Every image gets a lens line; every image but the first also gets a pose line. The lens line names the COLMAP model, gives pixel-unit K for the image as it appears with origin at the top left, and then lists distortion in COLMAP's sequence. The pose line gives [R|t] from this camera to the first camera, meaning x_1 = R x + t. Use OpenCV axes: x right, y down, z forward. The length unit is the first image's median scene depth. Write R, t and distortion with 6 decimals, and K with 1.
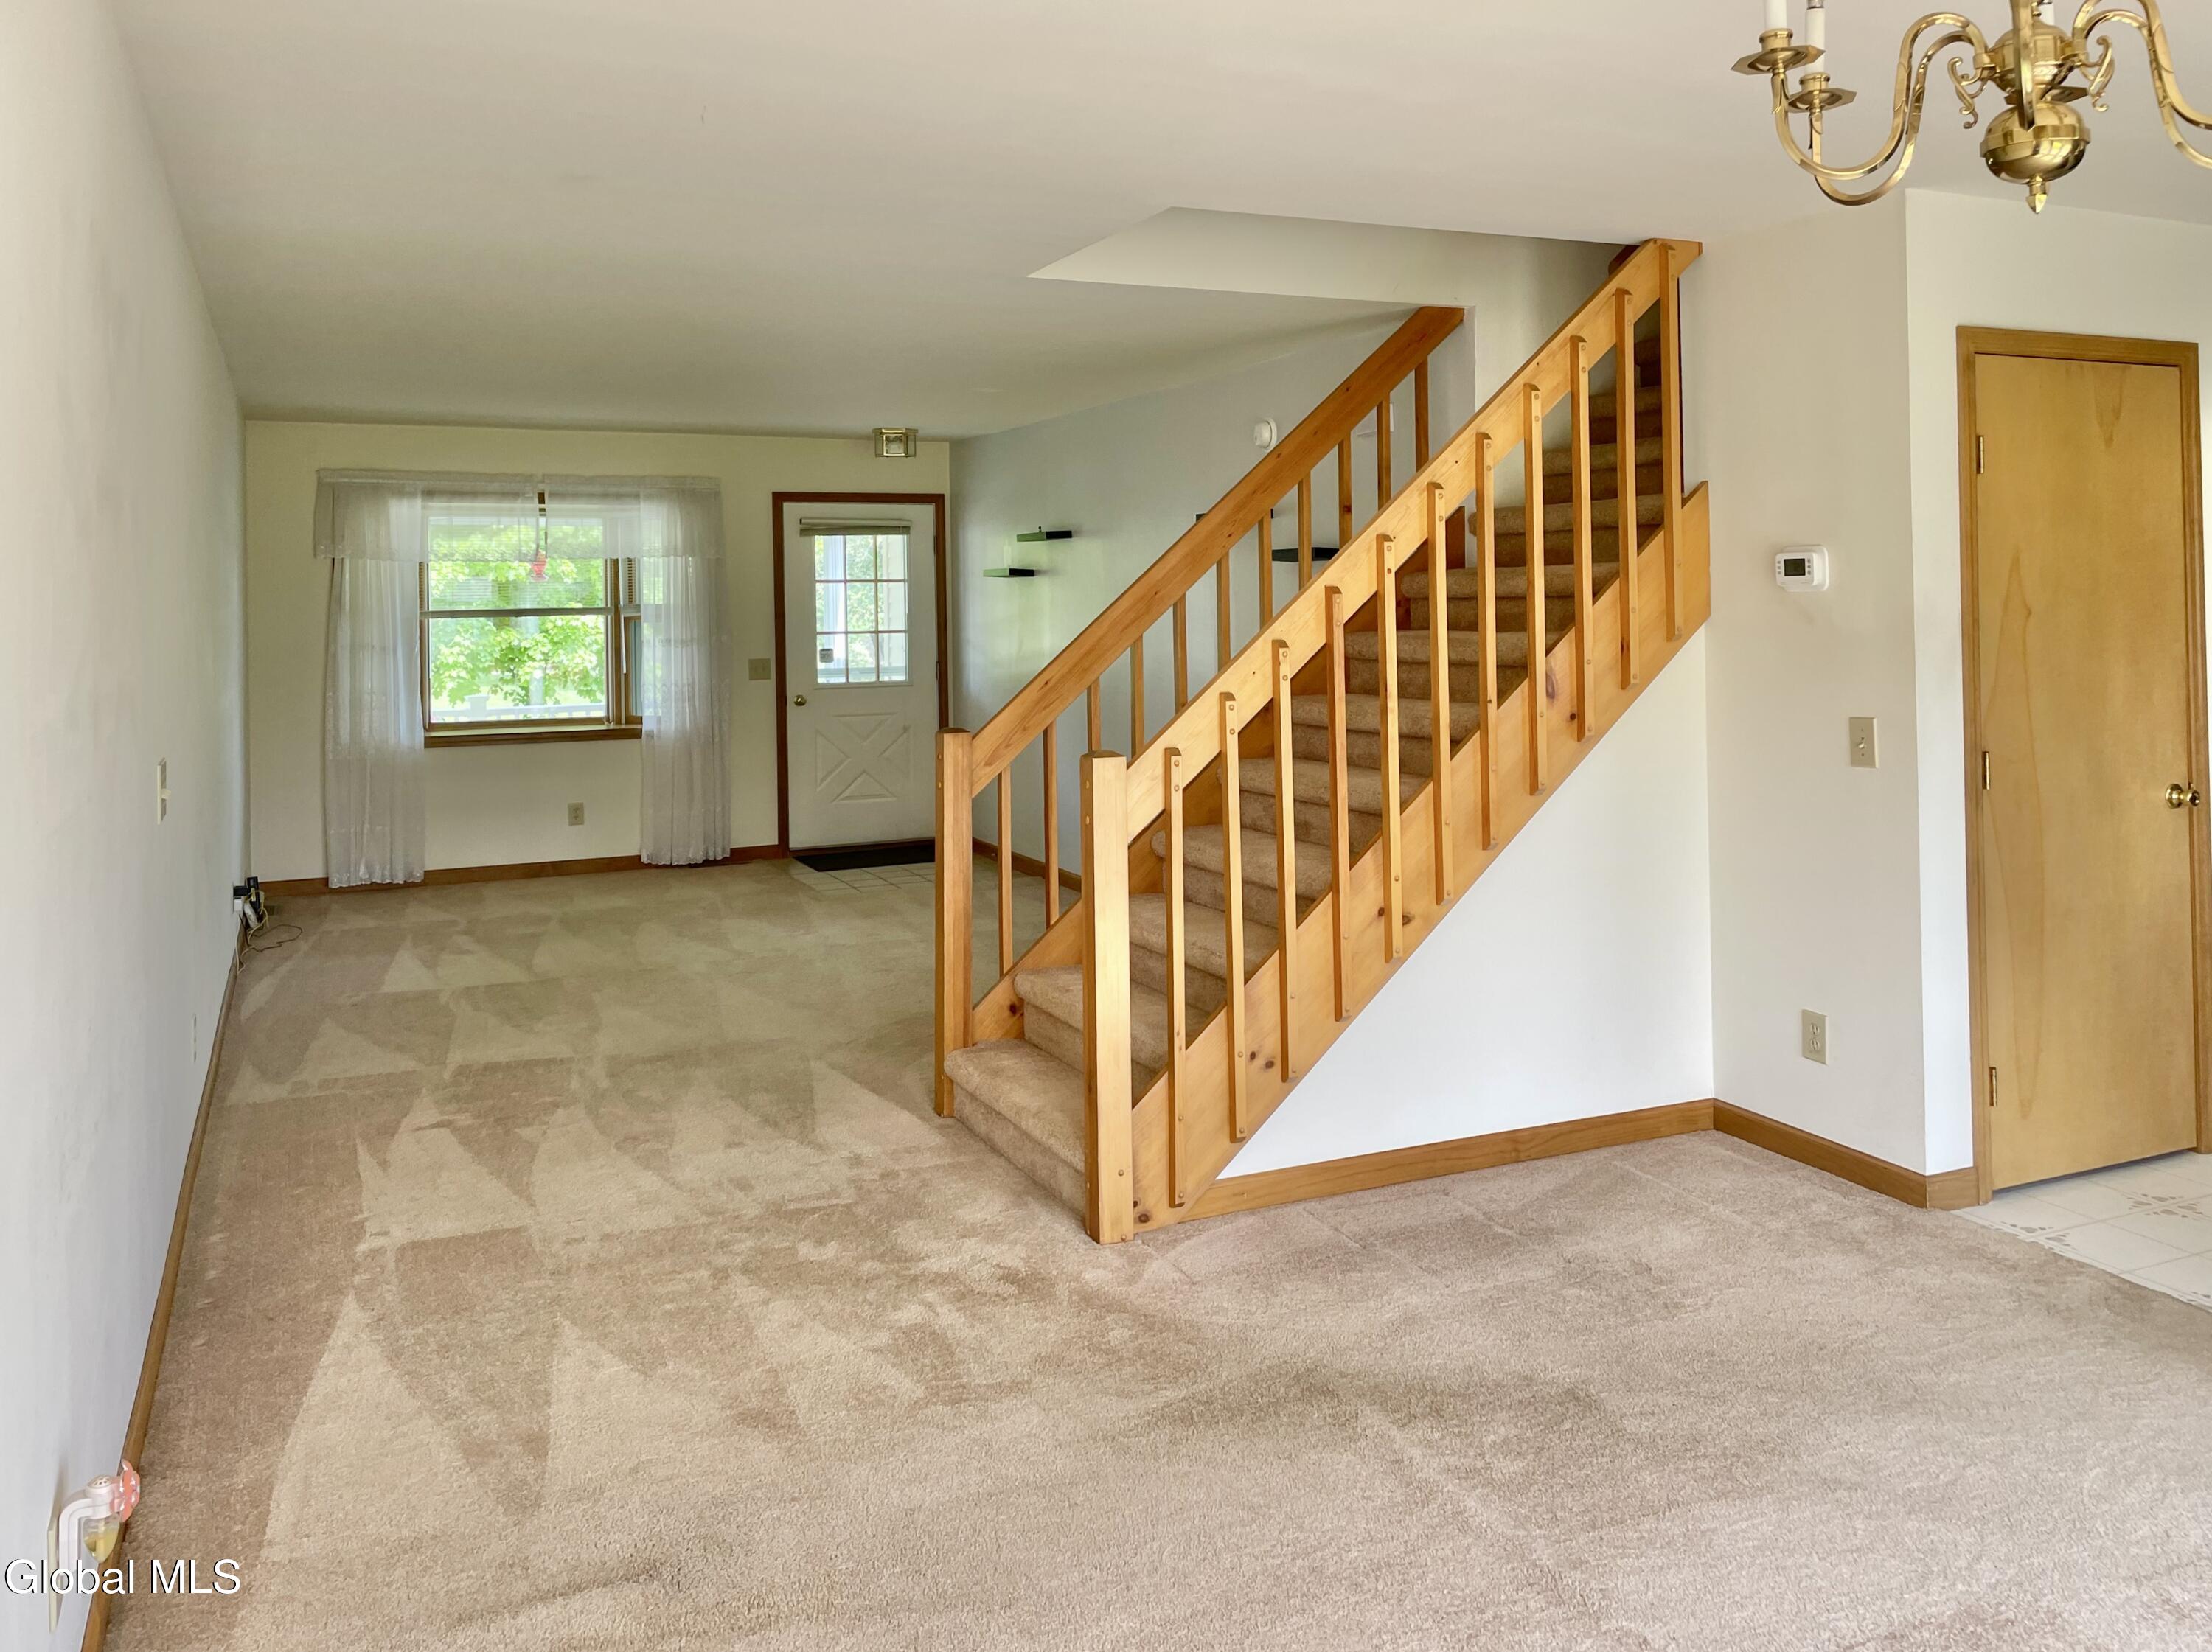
lens RADIAL K [[1751.7, 0, 1124.4], [0, 1751.7, 626.0], [0, 0, 1]] dist [0.069726, -0.071906]
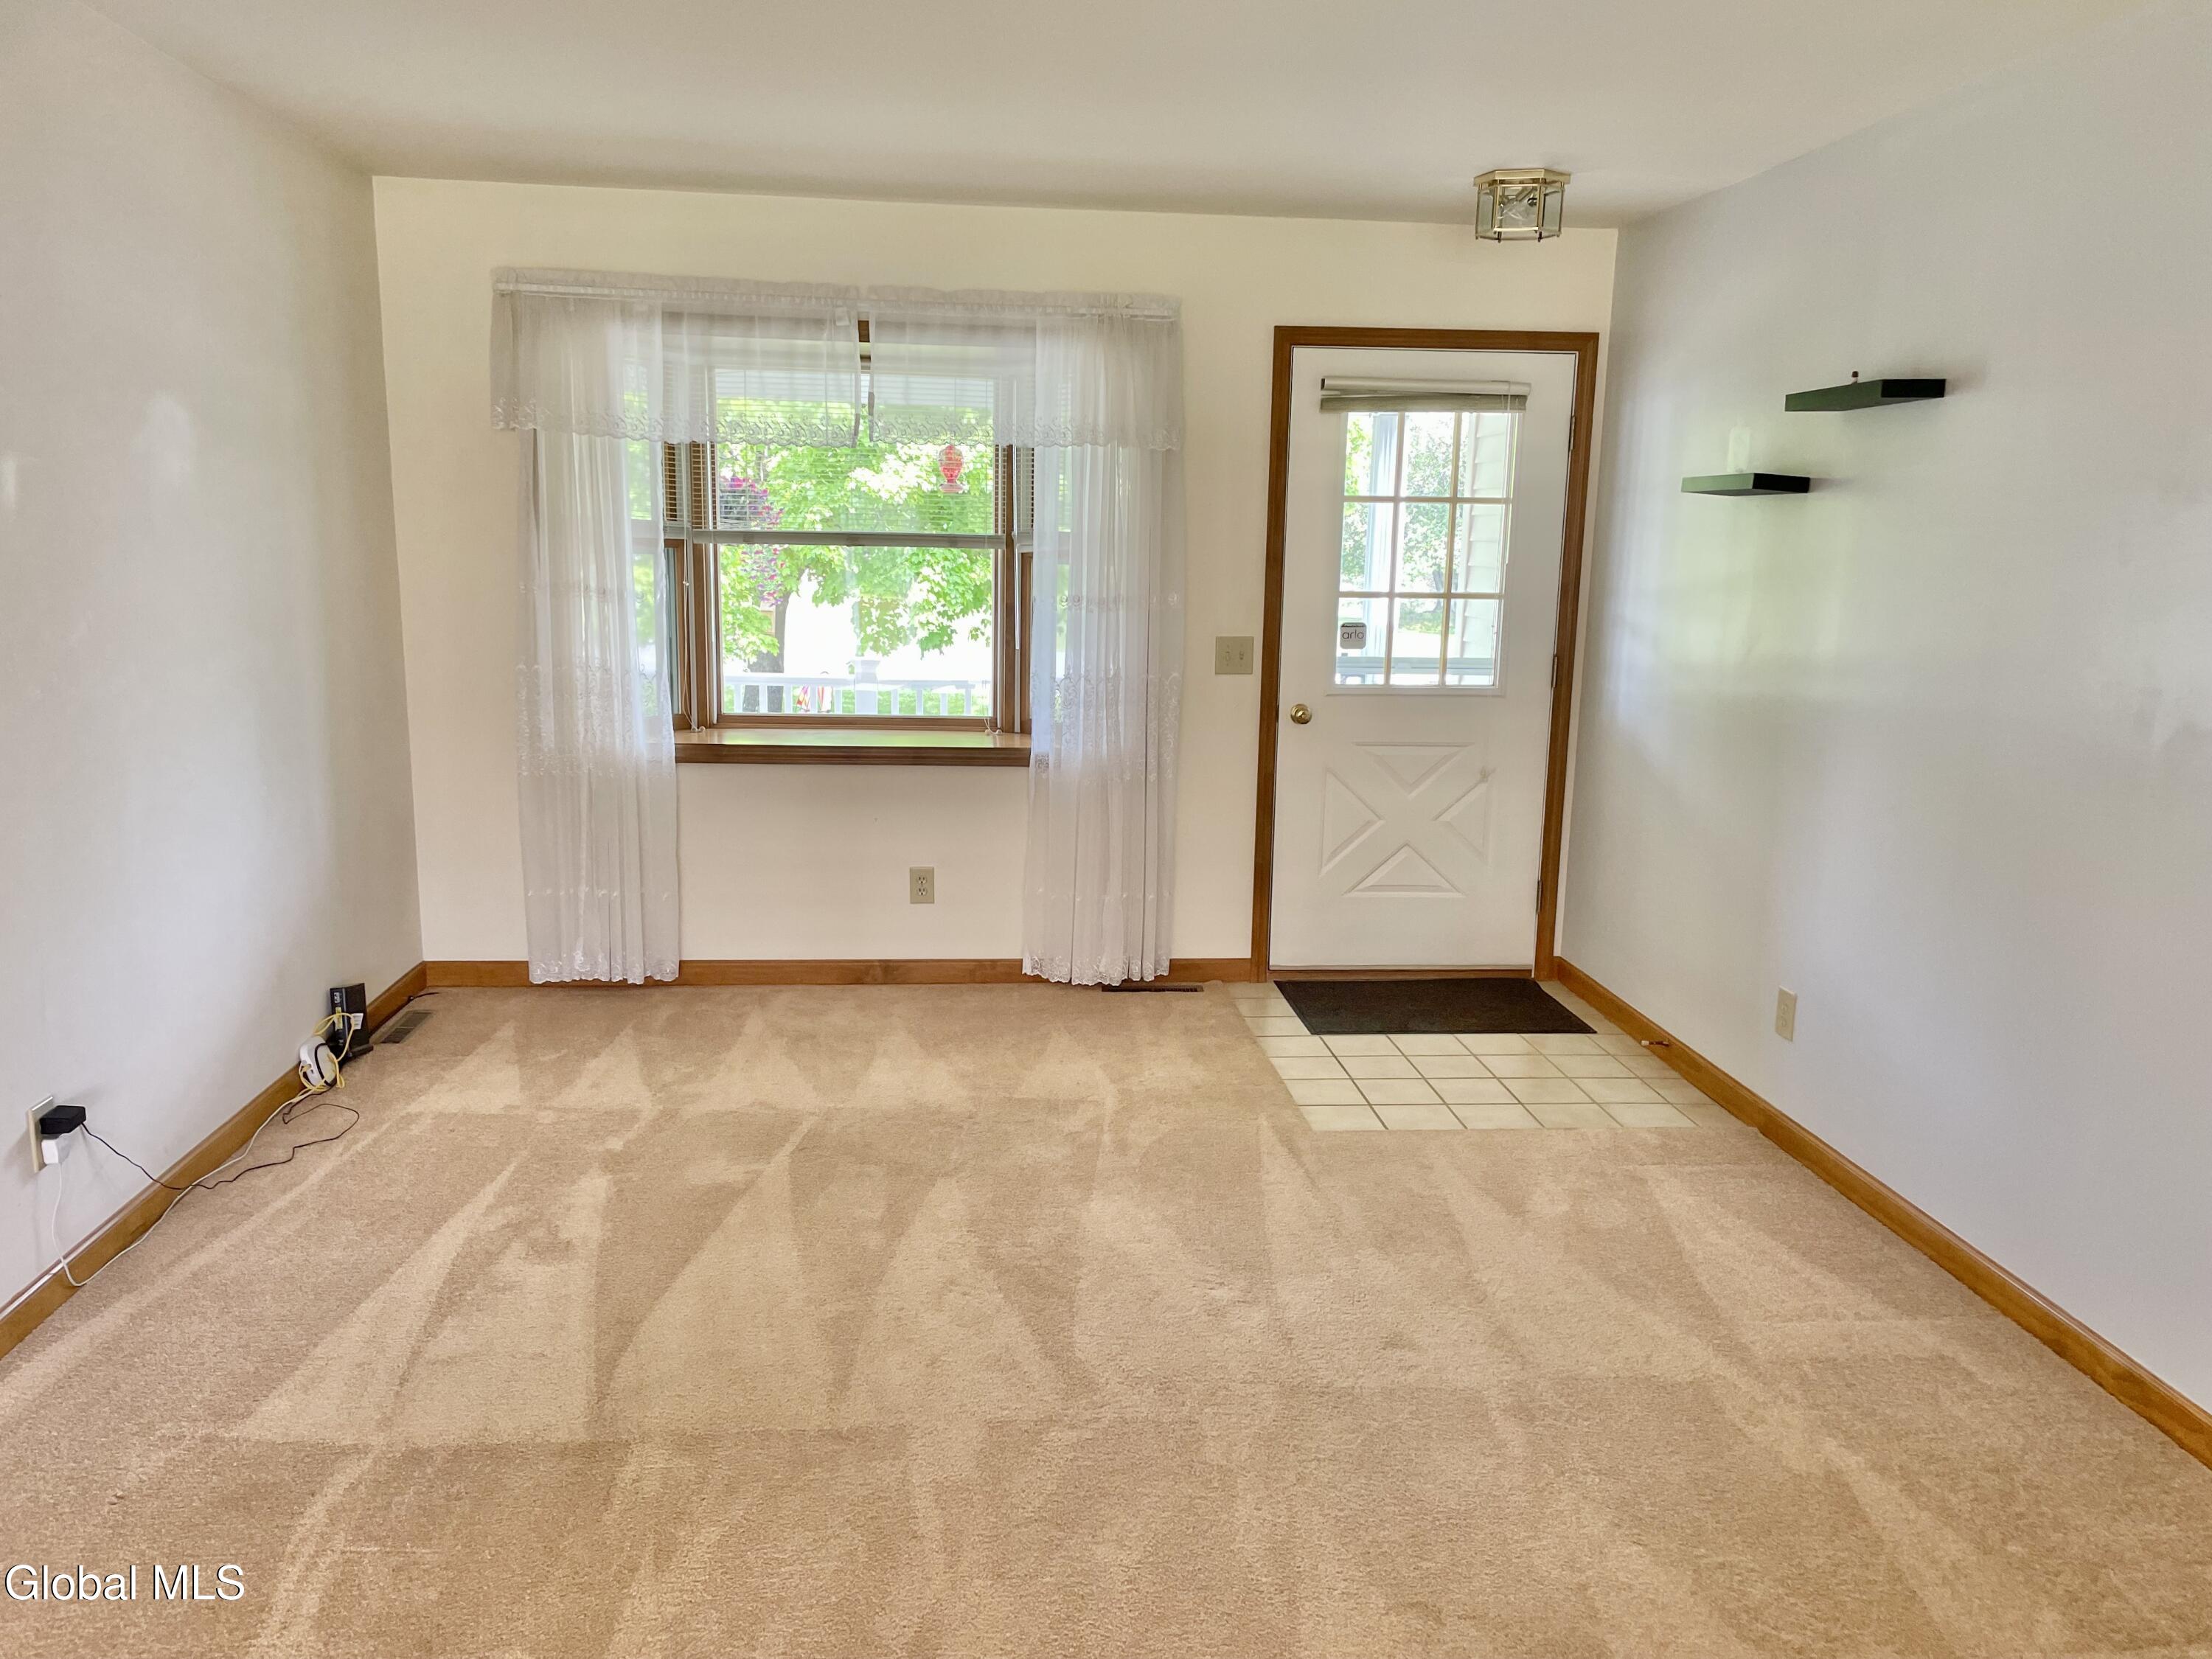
lens RADIAL K [[1665.5, 0, 1115.3], [0, 1665.5, 836.8], [0, 0, 1]] dist [0.181823, -0.304394]
pose [[0.946858, 0.089258, -0.309020, -0.450785], [-0.036702, 0.984433, 0.171888, -0.056607], [0.319551, -0.151411, 0.935394, 2.969710]]
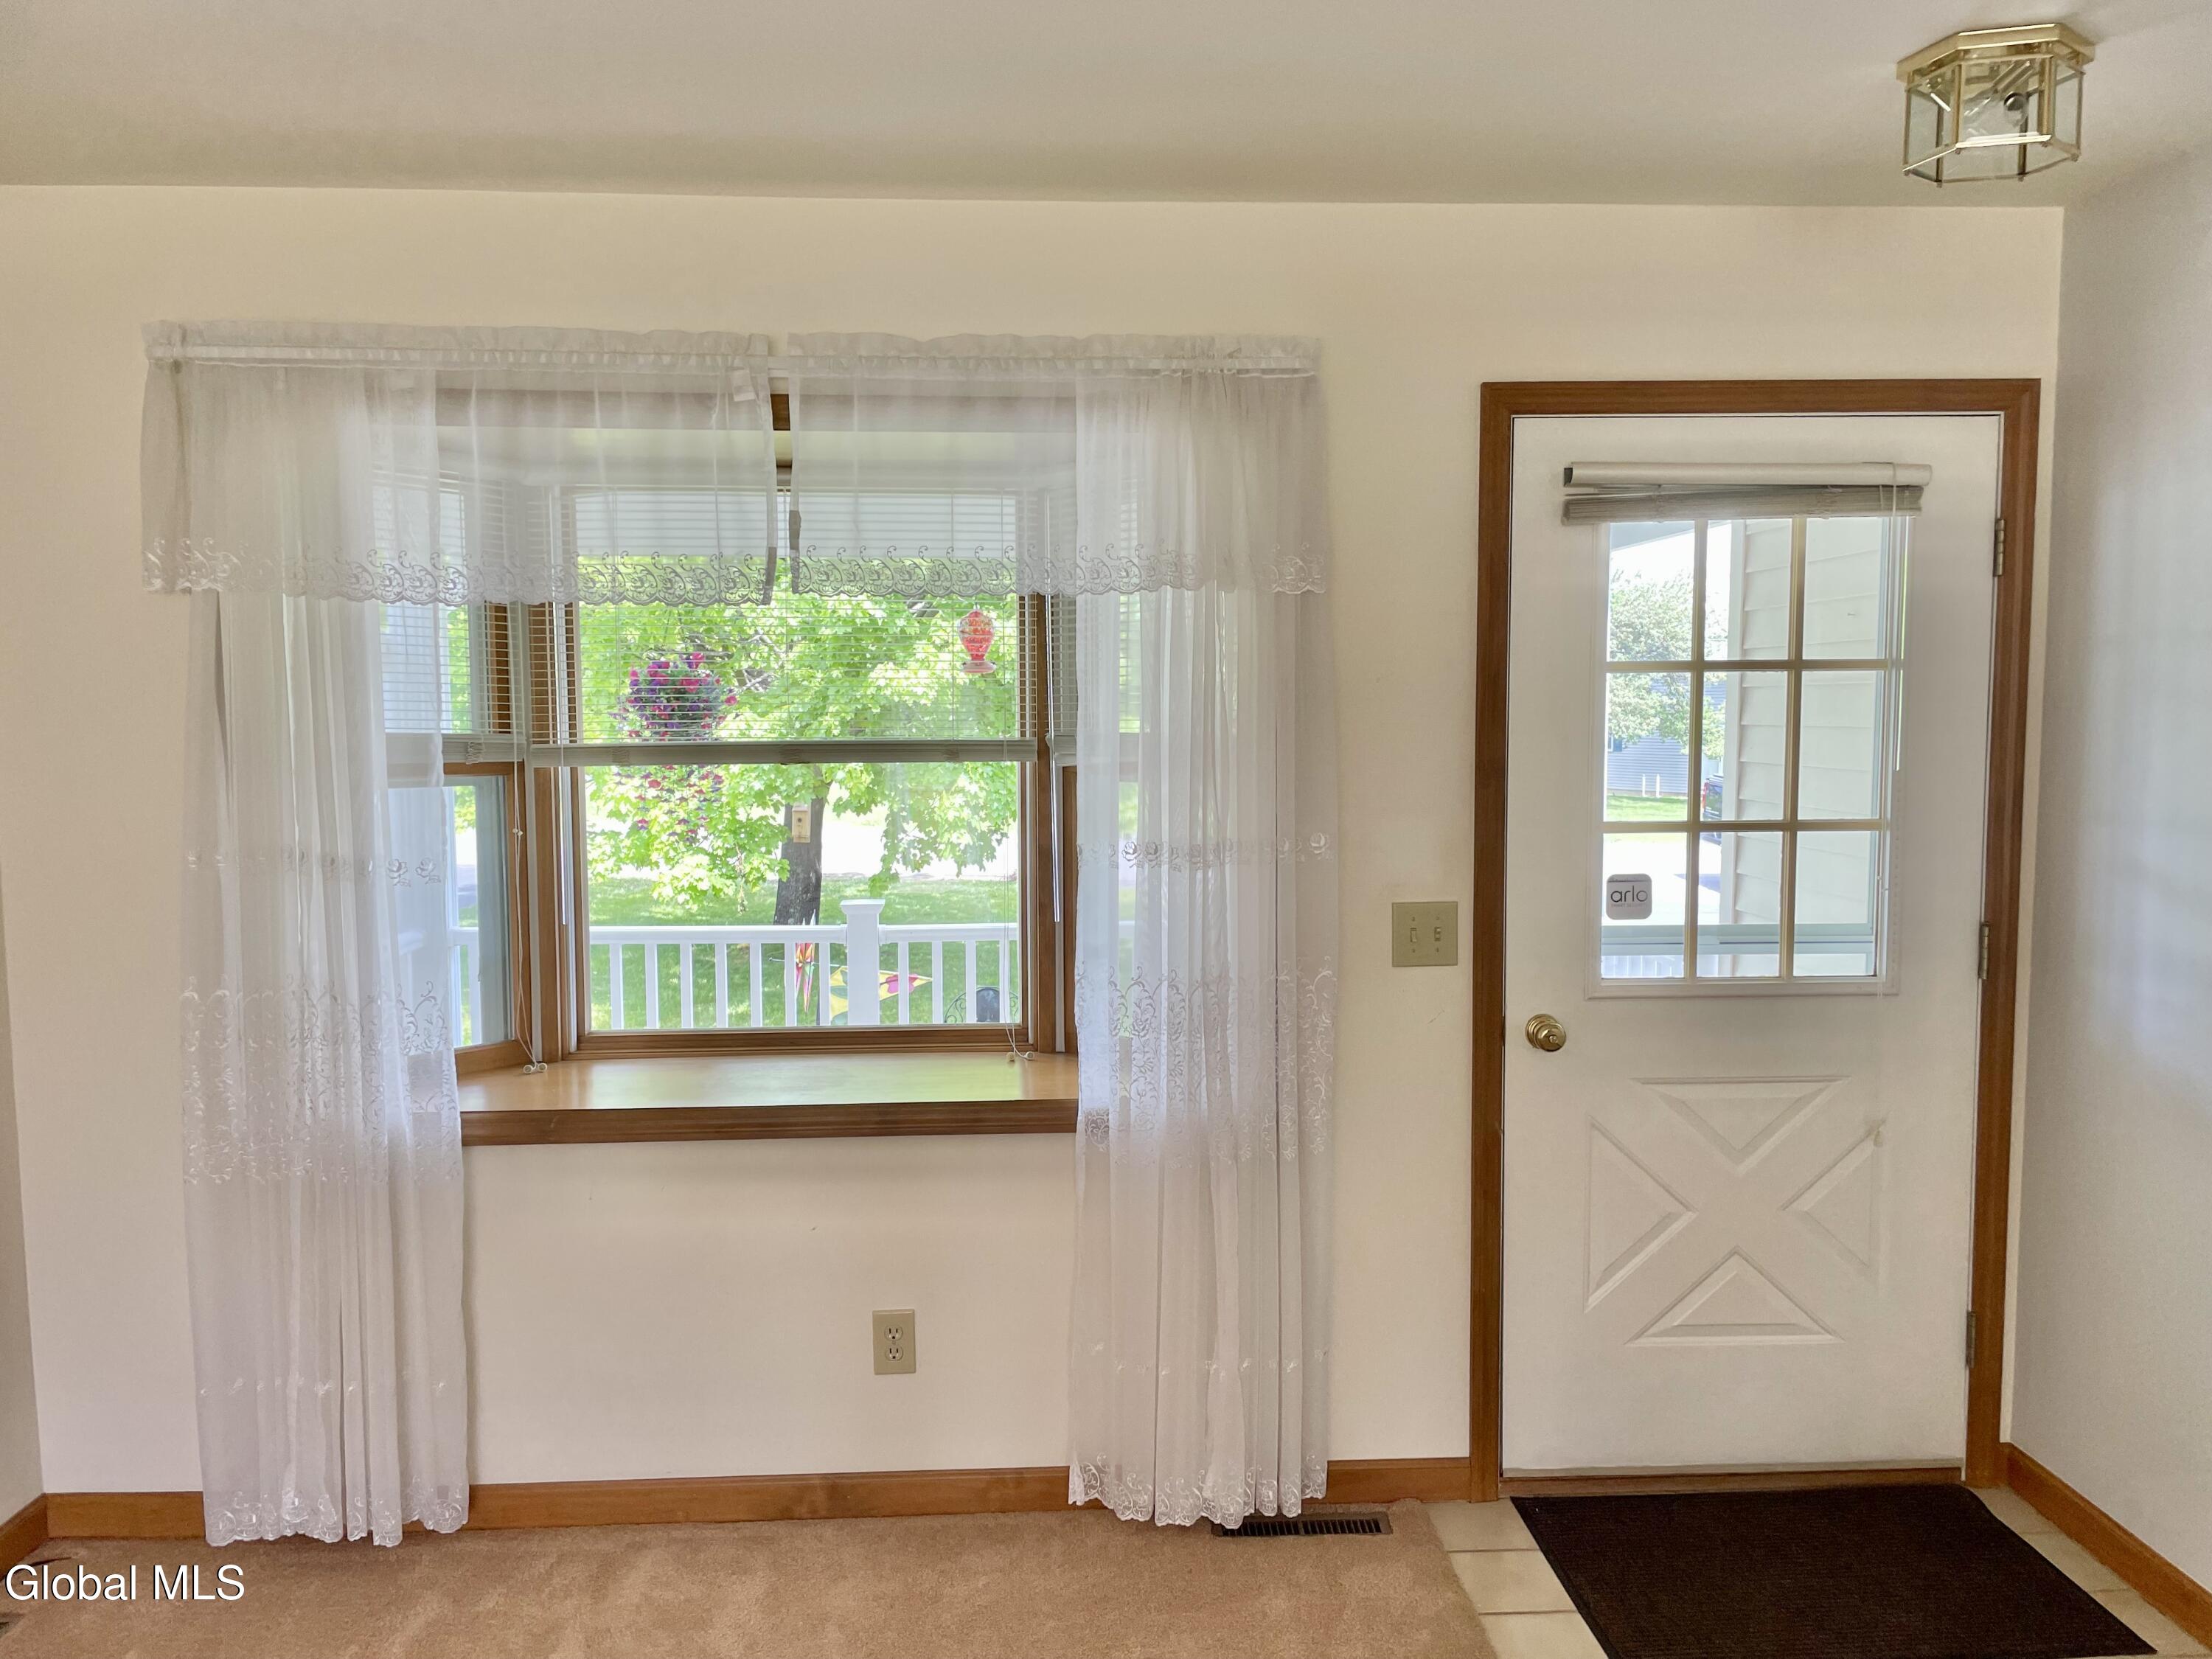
lens RADIAL K [[1685.2, 0, 1104.3], [0, 1685.2, 854.0], [0, 0, 1]] dist [0.077115, -0.003119]
pose [[0.928871, 0.040585, -0.368174, -0.921476], [-0.012283, 0.996808, 0.078892, -0.092297], [0.370200, -0.068758, 0.926404, 4.285872]]
